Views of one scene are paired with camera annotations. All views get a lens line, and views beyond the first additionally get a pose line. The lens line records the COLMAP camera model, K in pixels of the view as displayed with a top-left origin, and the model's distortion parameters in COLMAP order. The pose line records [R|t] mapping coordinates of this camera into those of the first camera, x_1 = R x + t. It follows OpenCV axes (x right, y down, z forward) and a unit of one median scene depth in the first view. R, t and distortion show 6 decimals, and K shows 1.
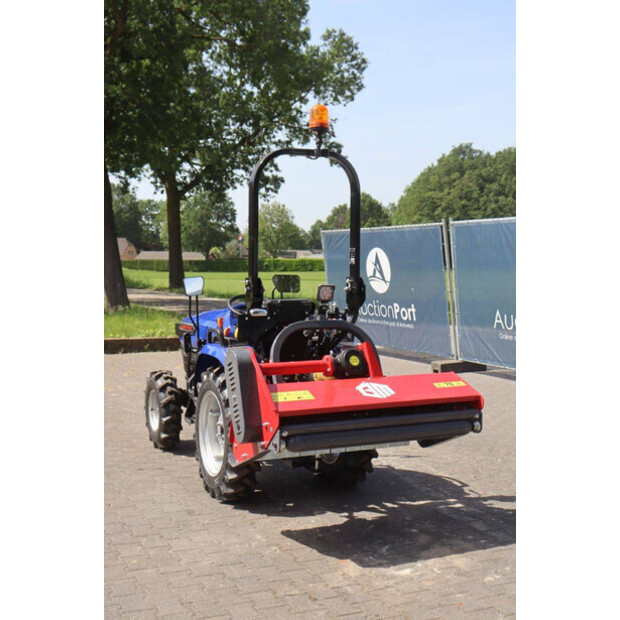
lens RADIAL K [[803.0, 0, 307.4], [0, 803.0, 306.1], [0, 0, 1]] dist [0.071708, 0.000000]
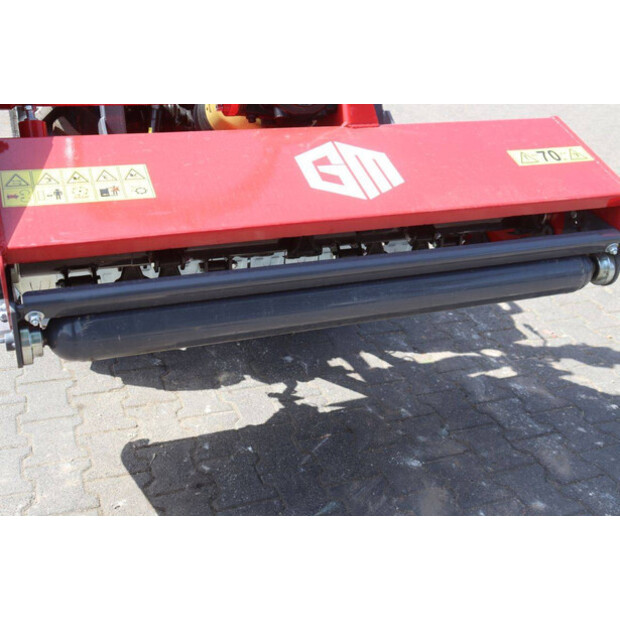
lens RADIAL K [[751.0, 0, 313.3], [0, 751.0, 301.2], [0, 0, 1]] dist [0.013554, 0.000000]
pose [[0.997752, 0.066927, -0.003443, 0.064612], [-0.060215, 0.917878, 0.392267, 0.025556], [0.029414, -0.391178, 0.919845, 0.588770]]
